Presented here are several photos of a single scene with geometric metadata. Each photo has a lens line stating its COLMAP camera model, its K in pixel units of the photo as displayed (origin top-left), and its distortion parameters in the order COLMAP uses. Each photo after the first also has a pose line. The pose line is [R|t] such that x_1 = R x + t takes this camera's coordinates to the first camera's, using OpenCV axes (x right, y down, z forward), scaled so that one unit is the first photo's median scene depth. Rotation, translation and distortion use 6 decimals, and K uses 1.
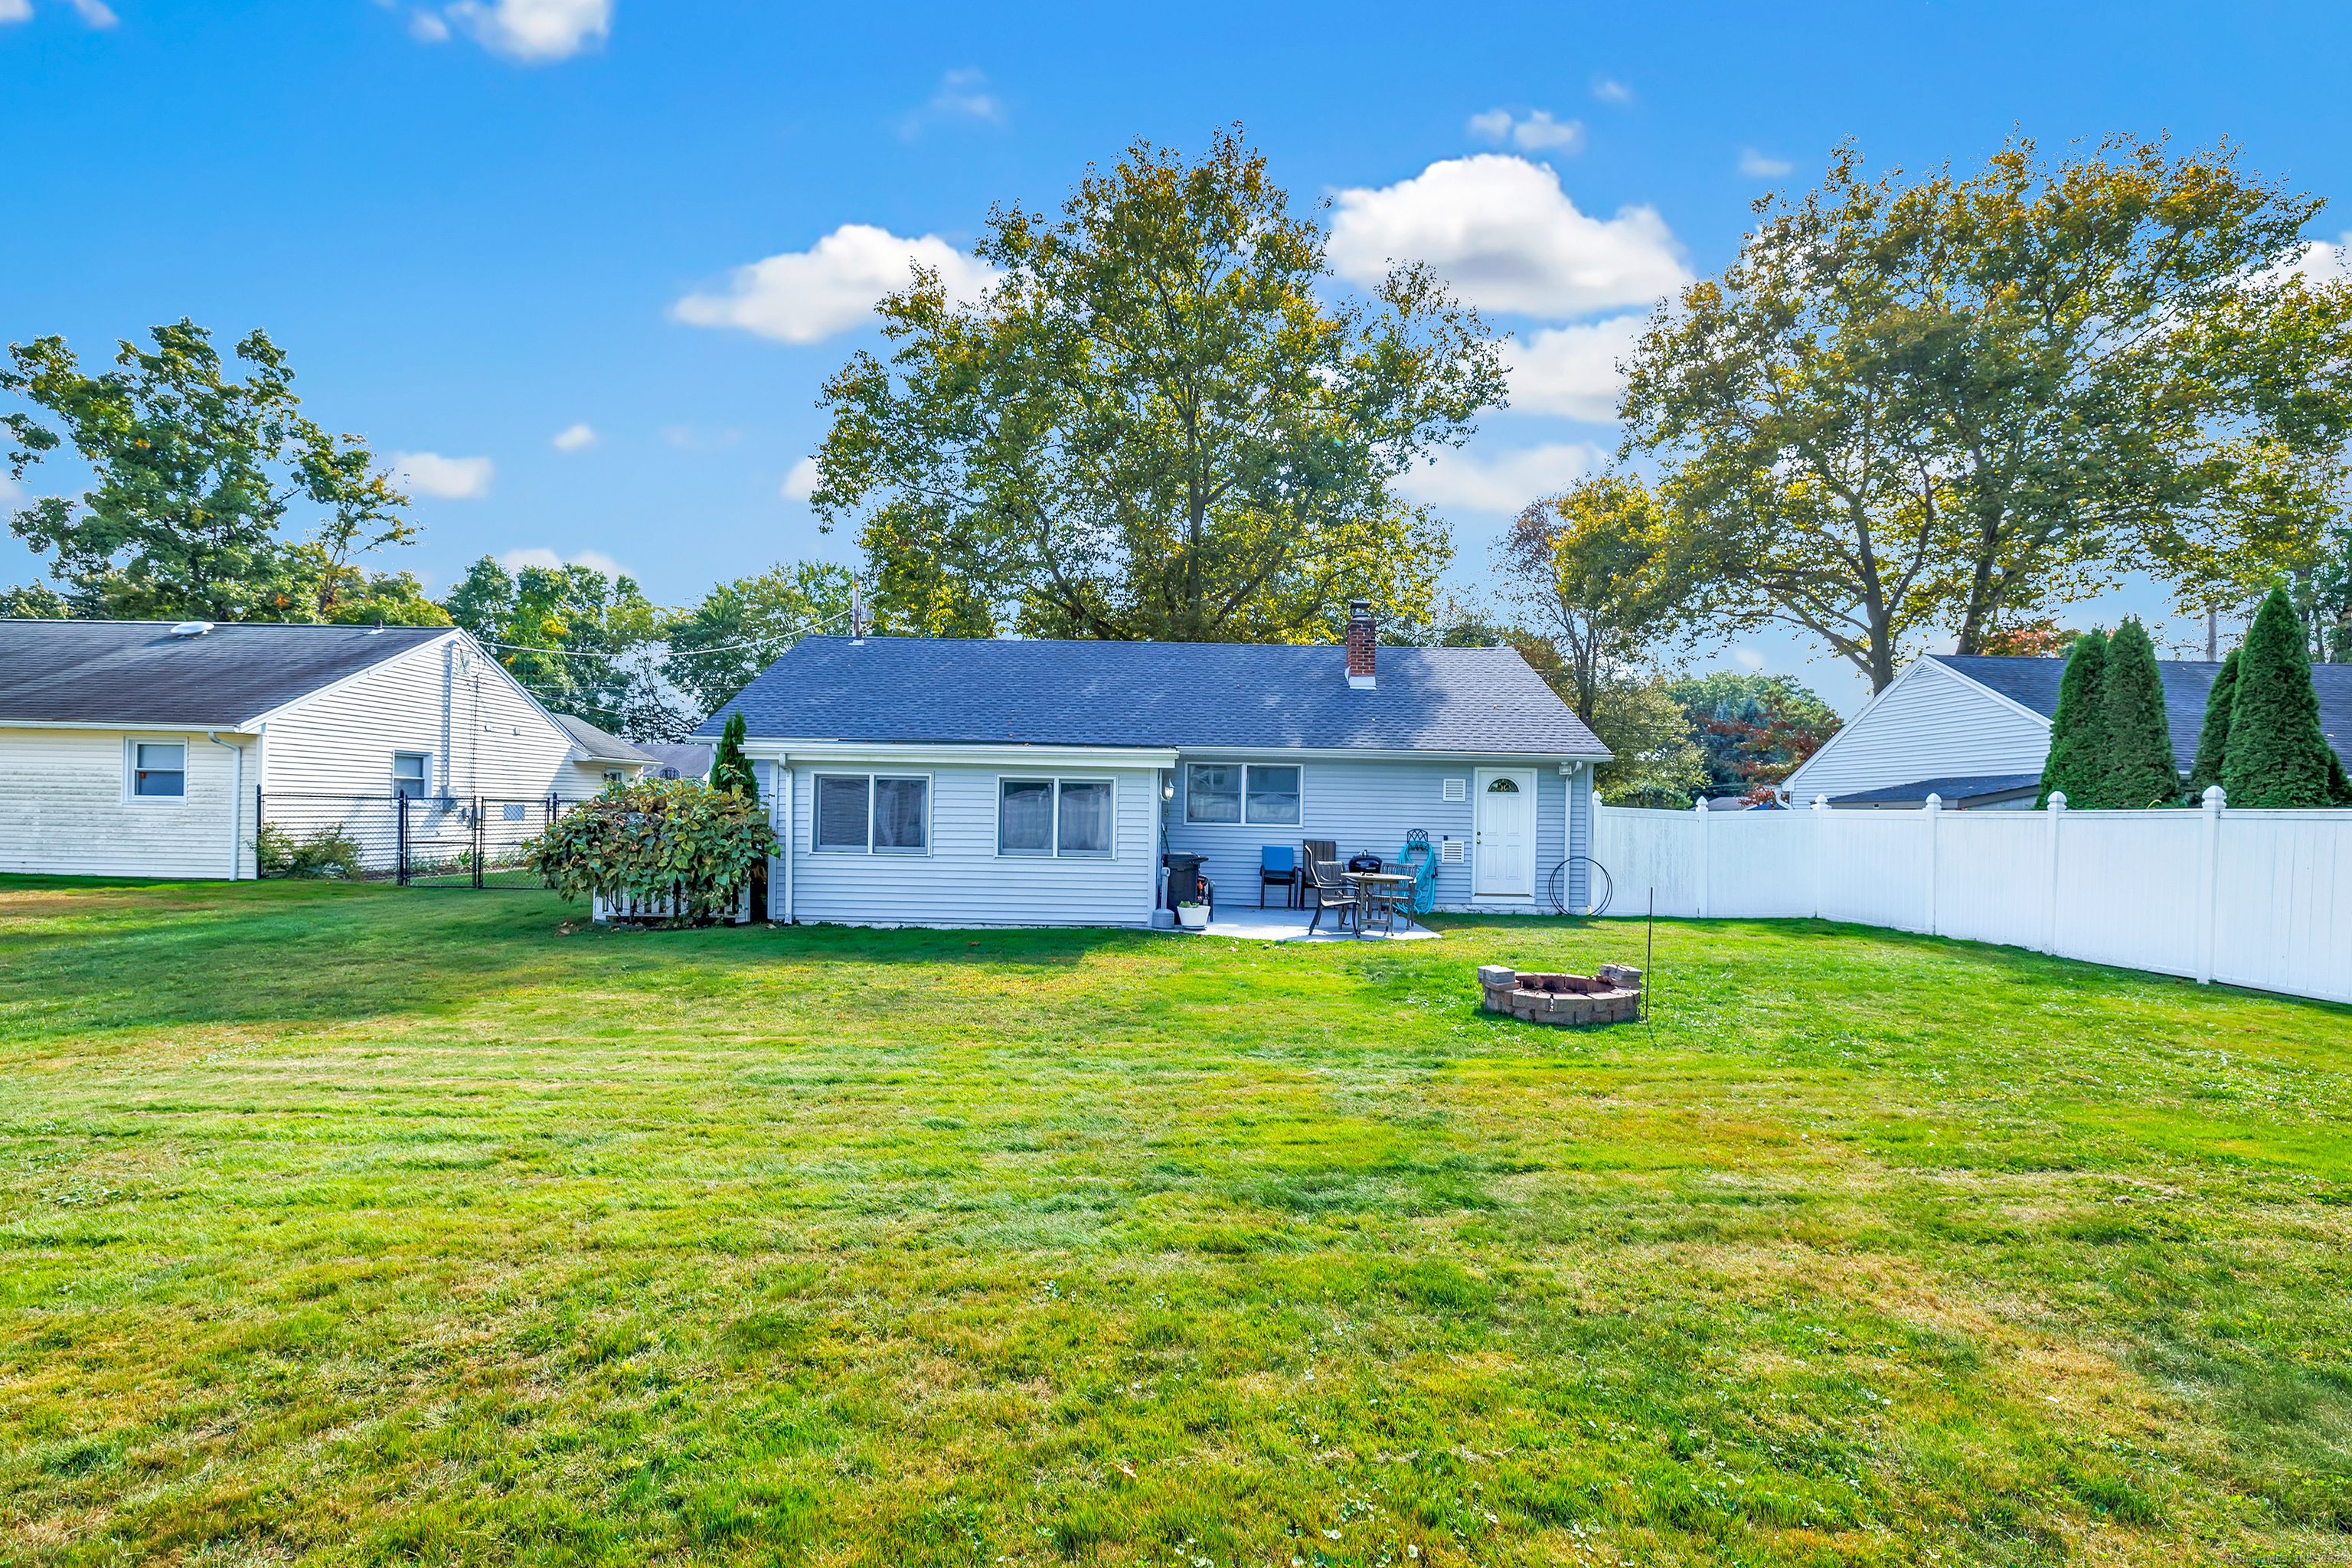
lens RADIAL K [[1020.9, 0, 1103.5], [0, 1020.9, 825.9], [0, 0, 1]] dist [0.000831, 0.000470]
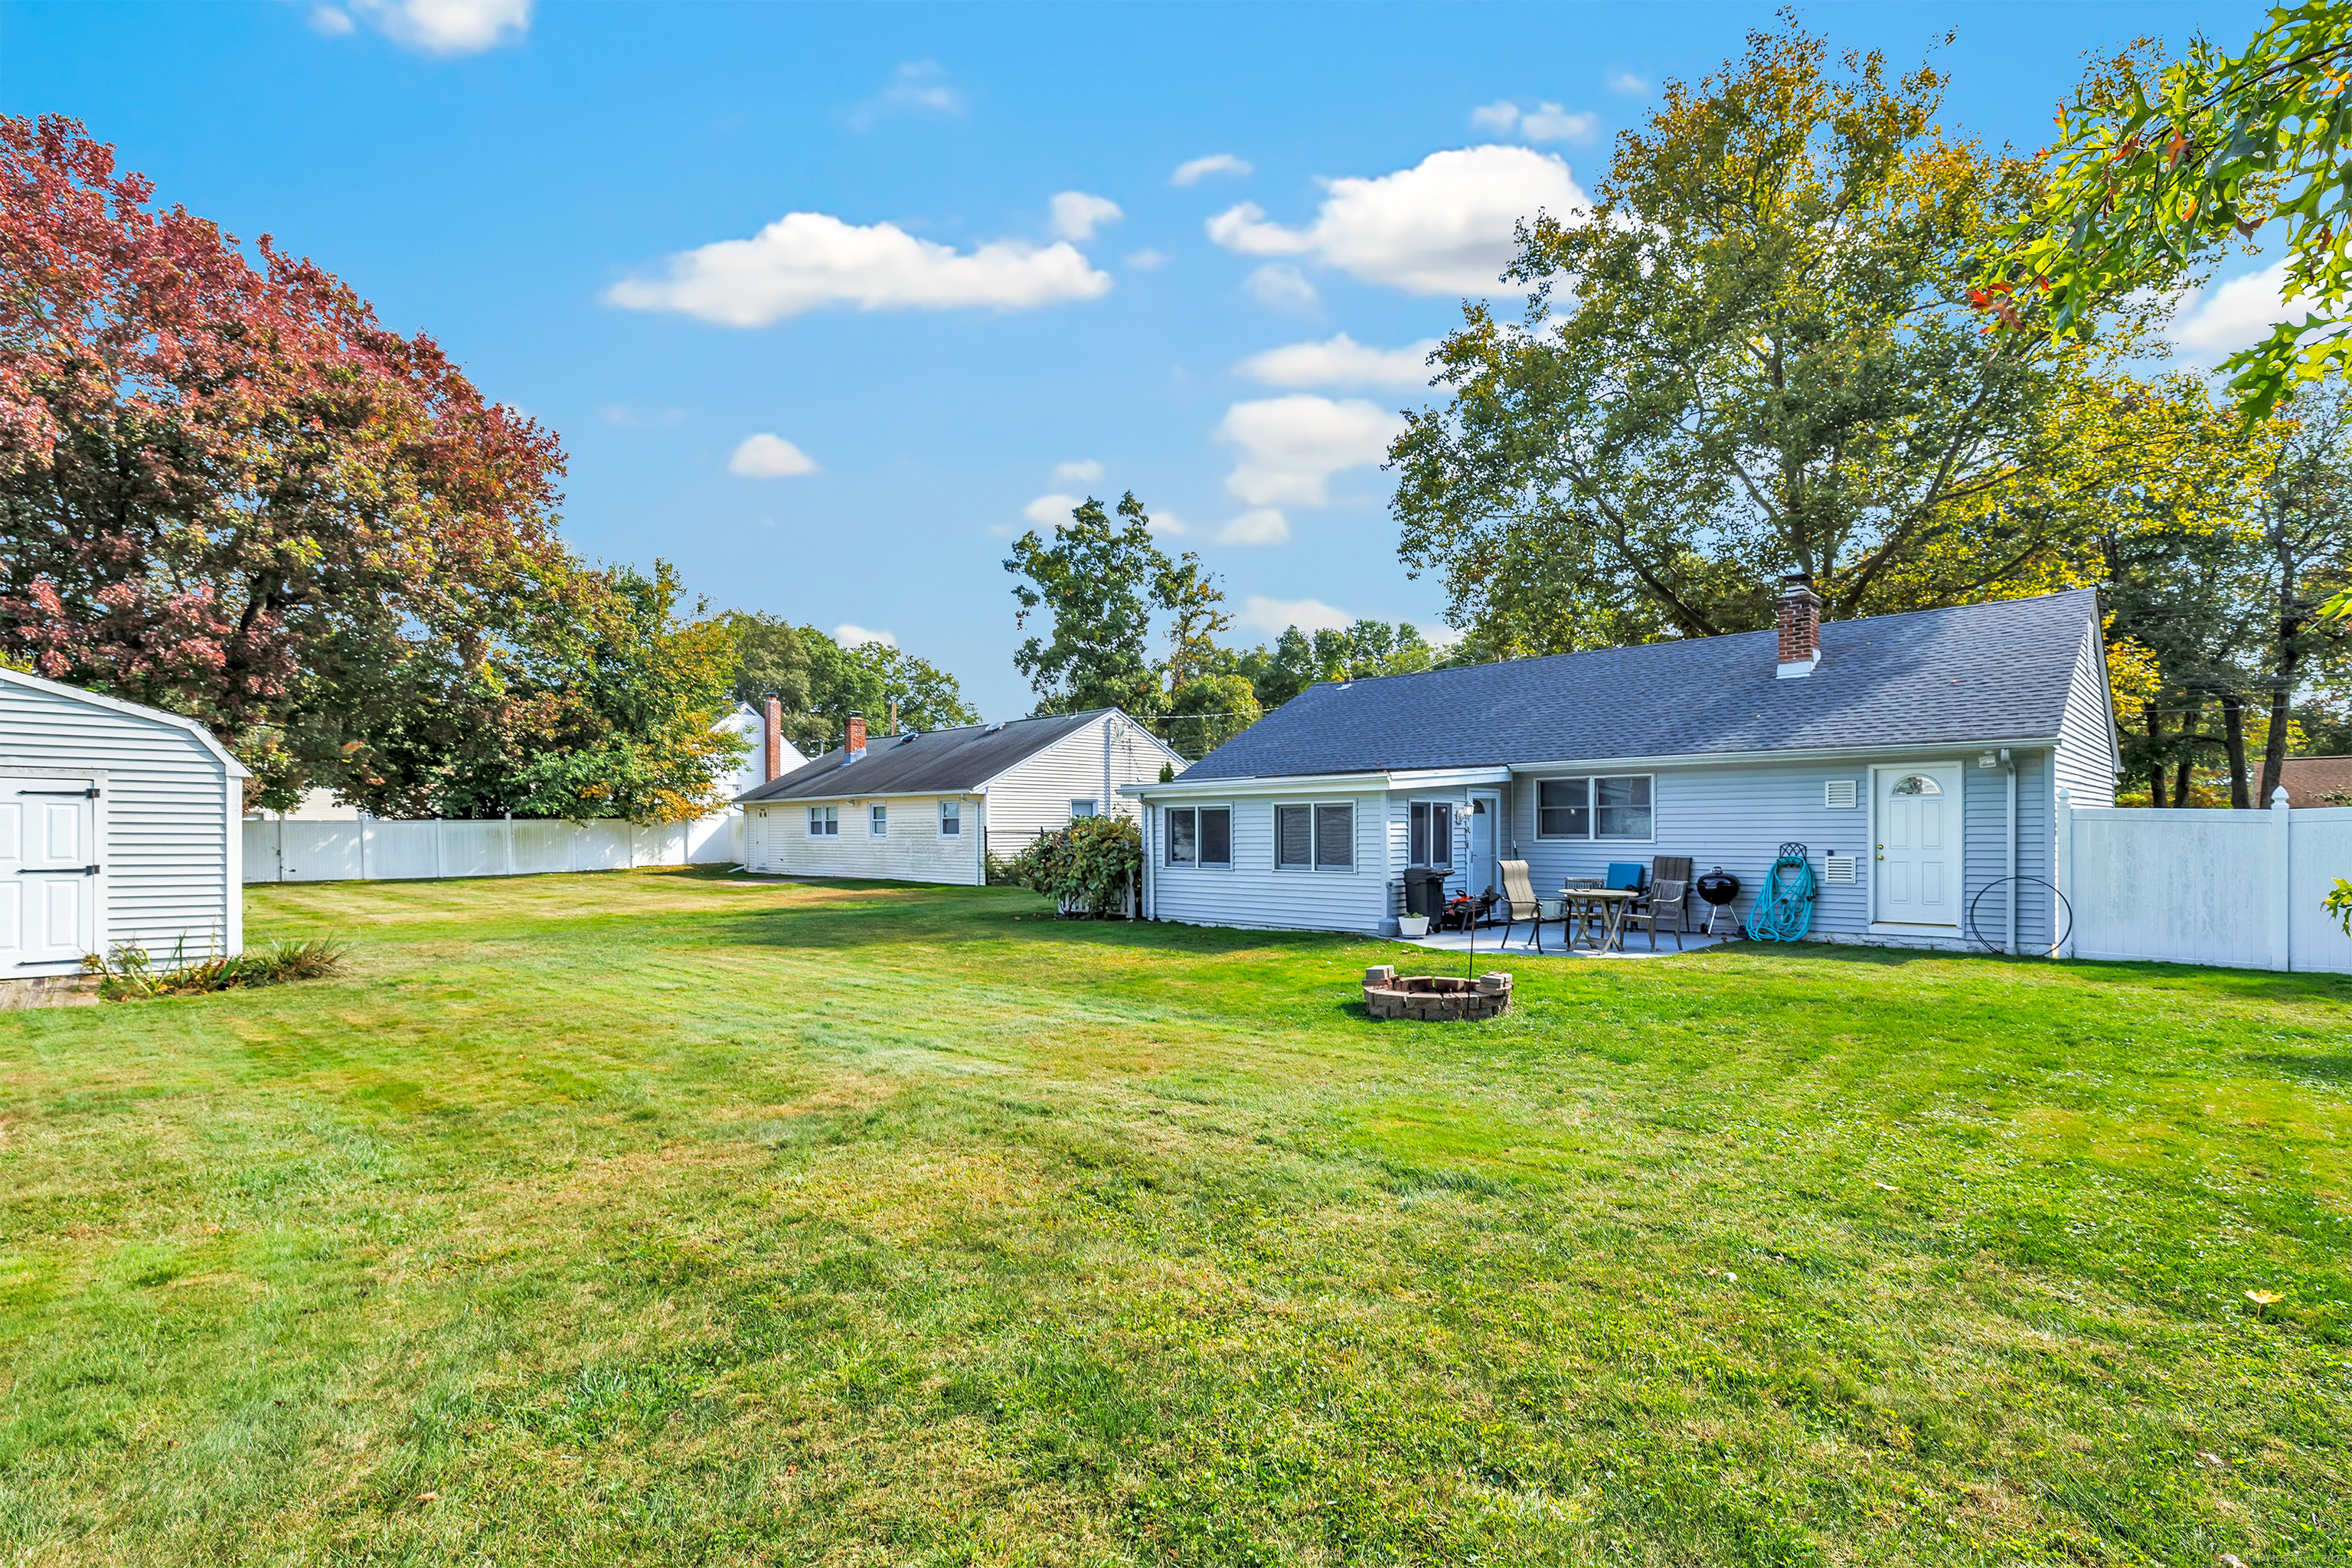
lens RADIAL K [[1020.9, 0, 1136.6], [0, 1020.9, 873.2], [0, 0, 1]] dist [0.000831, 0.000470]
pose [[0.725241, 0.005297, -0.688475, 0.360034], [0.009660, 0.999794, 0.017869, 0.005955], [0.688427, -0.019610, 0.725040, 0.008241]]
